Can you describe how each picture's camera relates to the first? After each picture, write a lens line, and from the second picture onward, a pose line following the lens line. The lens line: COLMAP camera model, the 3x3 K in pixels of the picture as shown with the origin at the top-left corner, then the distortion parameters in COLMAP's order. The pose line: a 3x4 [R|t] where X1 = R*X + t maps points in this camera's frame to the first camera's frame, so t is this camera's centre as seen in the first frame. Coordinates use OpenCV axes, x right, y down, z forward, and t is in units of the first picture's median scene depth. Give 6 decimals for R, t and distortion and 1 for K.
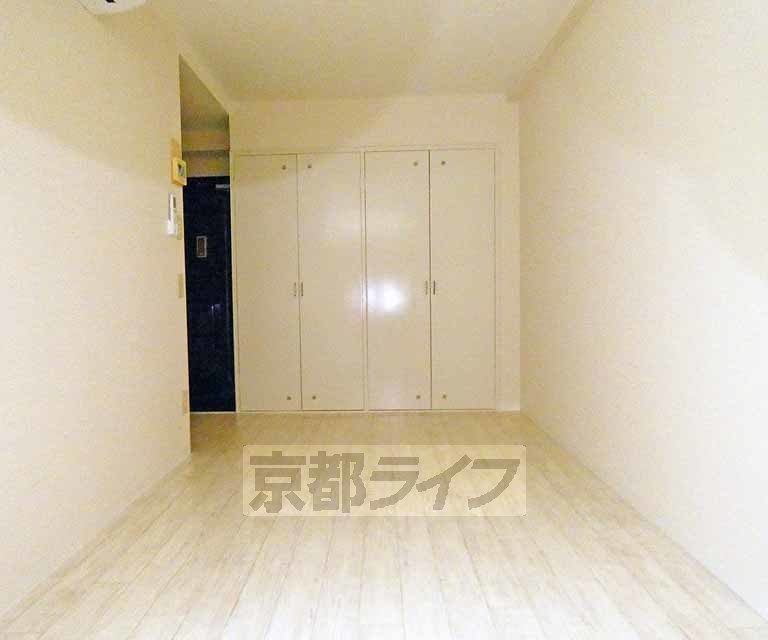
lens RADIAL K [[534.7, 0, 368.2], [0, 534.7, 319.5], [0, 0, 1]] dist [0.002987, -0.013152]
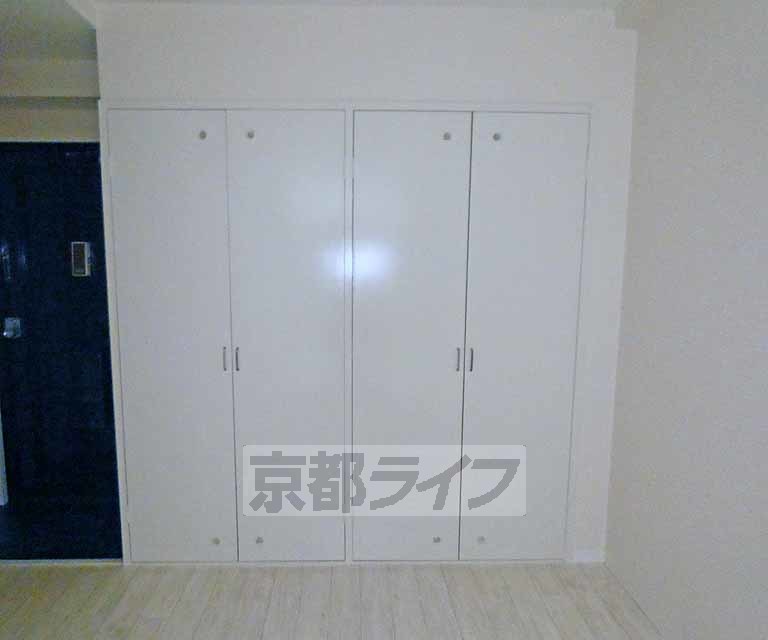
lens RADIAL K [[534.7, 0, 373.1], [0, 534.7, 322.6], [0, 0, 1]] dist [0.002987, -0.013152]
pose [[0.998386, 0.015581, 0.054621, -0.013189], [-0.020094, 0.996341, 0.083067, -0.145625], [-0.053127, -0.084030, 0.995046, 0.445416]]
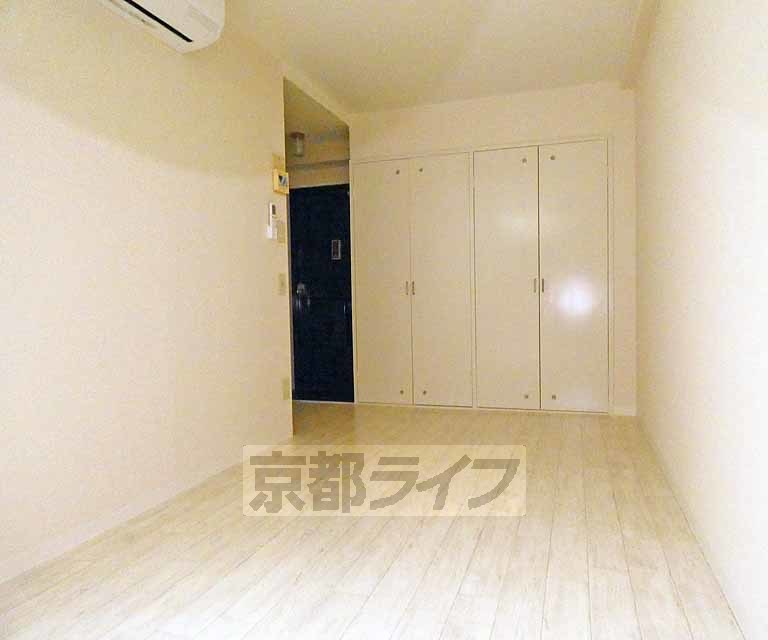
lens RADIAL K [[534.7, 0, 425.3], [0, 534.7, 321.6], [0, 0, 1]] dist [0.002987, -0.013152]
pose [[0.968455, 0.010647, -0.248962, 0.160458], [-0.010409, 0.999943, 0.002274, 0.006580], [0.248972, 0.000389, 0.968511, -0.003263]]
